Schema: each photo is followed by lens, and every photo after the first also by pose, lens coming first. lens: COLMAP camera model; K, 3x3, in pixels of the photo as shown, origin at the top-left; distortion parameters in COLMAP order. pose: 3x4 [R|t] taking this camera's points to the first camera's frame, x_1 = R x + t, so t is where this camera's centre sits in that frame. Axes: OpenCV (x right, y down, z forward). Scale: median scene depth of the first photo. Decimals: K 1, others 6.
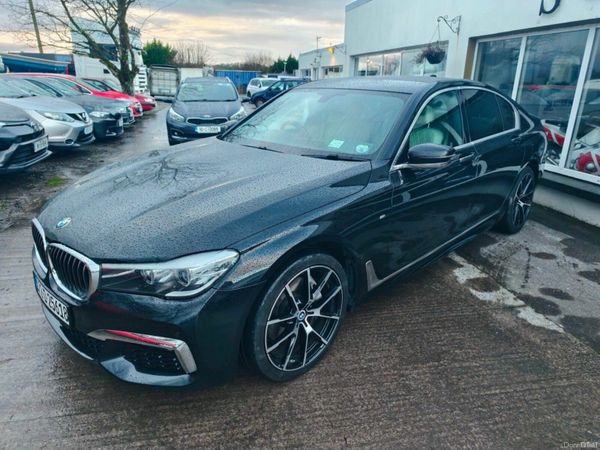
lens RADIAL K [[414.9, 0, 303.2], [0, 414.9, 225.8], [0, 0, 1]] dist [0.017192, -0.014329]
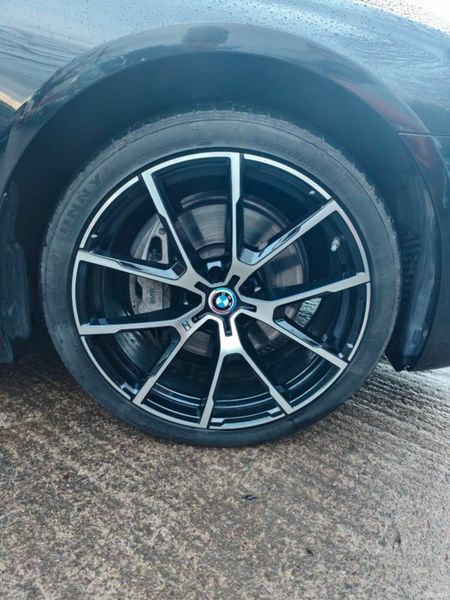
lens RADIAL K [[414.9, 0, 236.3], [0, 414.9, 301.2], [0, 0, 1]] dist [0.017192, -0.014329]
pose [[0.712856, 0.310052, -0.629051, 0.200907], [-0.293190, 0.946574, 0.134305, 0.130499], [0.637084, 0.088692, 0.765674, 0.581030]]
